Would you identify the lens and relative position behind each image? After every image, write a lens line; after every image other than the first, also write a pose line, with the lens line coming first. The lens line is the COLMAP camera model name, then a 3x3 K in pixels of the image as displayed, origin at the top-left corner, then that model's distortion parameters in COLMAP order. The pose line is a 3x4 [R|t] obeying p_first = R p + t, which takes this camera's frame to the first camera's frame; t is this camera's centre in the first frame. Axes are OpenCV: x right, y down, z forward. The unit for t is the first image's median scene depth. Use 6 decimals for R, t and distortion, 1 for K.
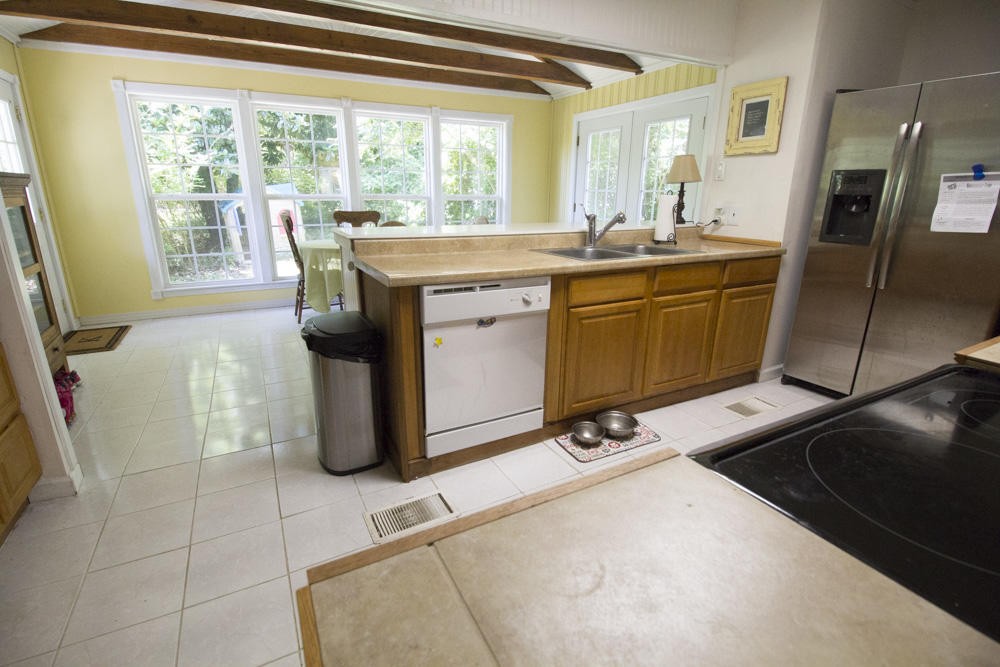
lens RADIAL K [[462.7, 0, 497.1], [0, 462.7, 330.7], [0, 0, 1]] dist [-0.005113, -0.009510]
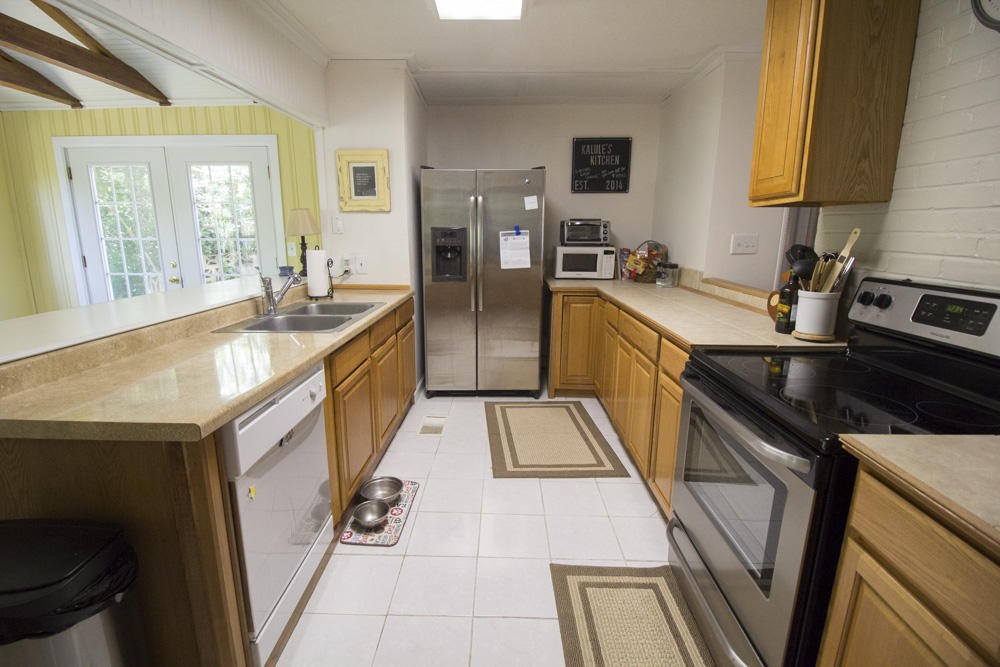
lens RADIAL K [[462.7, 0, 491.5], [0, 462.7, 331.7], [0, 0, 1]] dist [-0.005113, -0.009510]
pose [[0.488335, -0.190498, 0.851610, -0.322939], [0.249297, 0.965667, 0.073059, -0.109745], [-0.836290, 0.176627, 0.519059, 0.219109]]
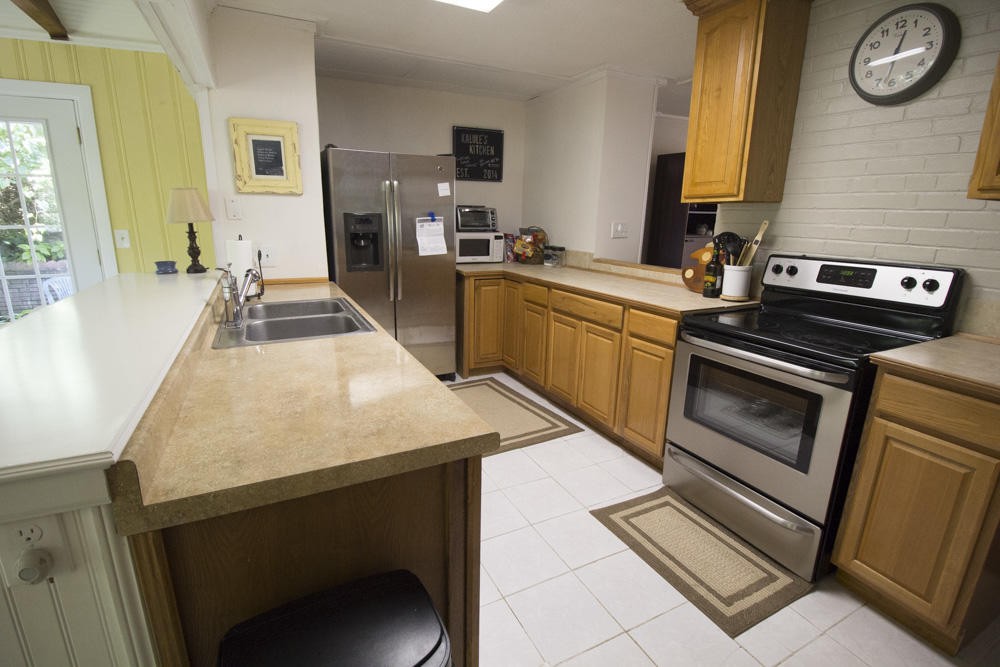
lens RADIAL K [[462.7, 0, 492.2], [0, 462.7, 331.9], [0, 0, 1]] dist [-0.005113, -0.009510]
pose [[0.025687, -0.249519, 0.968029, -0.451788], [0.272838, 0.933335, 0.233336, -0.218807], [-0.961717, 0.258121, 0.092052, 0.558970]]
